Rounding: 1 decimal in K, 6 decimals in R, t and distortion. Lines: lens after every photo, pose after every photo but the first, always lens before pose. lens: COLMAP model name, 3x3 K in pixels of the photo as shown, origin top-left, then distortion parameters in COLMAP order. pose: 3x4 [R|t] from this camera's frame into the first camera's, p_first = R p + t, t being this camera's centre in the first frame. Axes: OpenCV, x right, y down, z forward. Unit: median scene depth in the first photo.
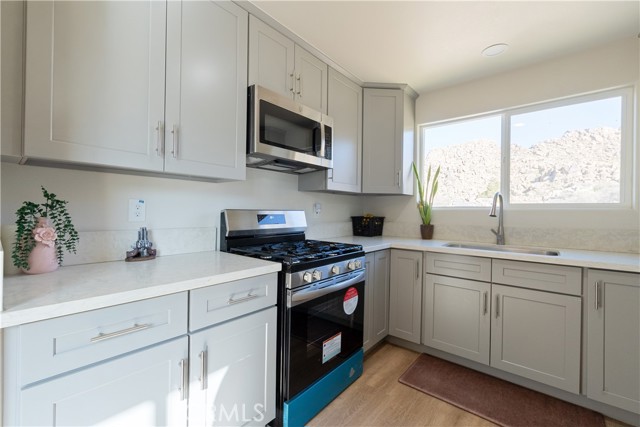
lens RADIAL K [[274.5, 0, 315.0], [0, 274.5, 211.9], [0, 0, 1]] dist [-0.001548, -0.000125]
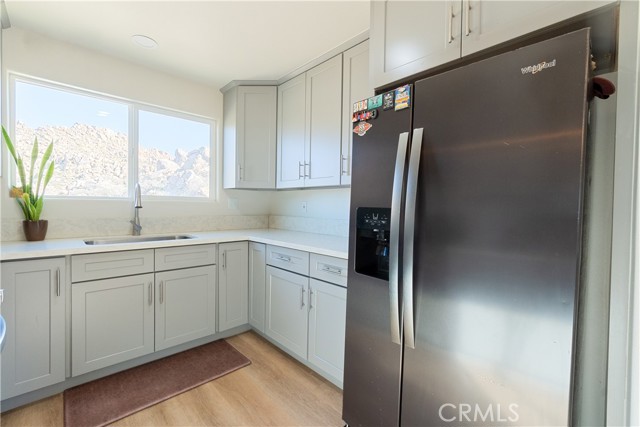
lens RADIAL K [[274.5, 0, 315.0], [0, 274.5, 211.9], [0, 0, 1]] dist [-0.001548, -0.000125]
pose [[0.107140, -0.027942, 0.993851, -0.266845], [-0.009018, 0.999537, 0.029074, -0.003013], [-0.994203, -0.012077, 0.106838, 0.248629]]
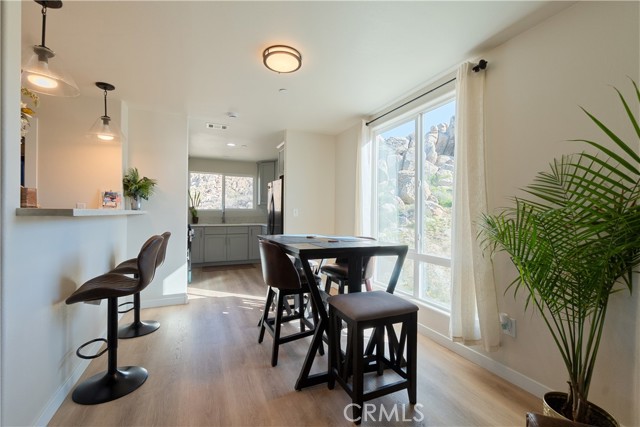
lens RADIAL K [[281.4, 0, 318.2], [0, 281.4, 211.6], [0, 0, 1]] dist [-0.003075, -0.000383]
pose [[0.428959, -0.002282, 0.903321, -1.540949], [0.000668, 0.999997, 0.002209, -0.002085], [-0.903324, -0.000344, 0.428959, -1.123457]]
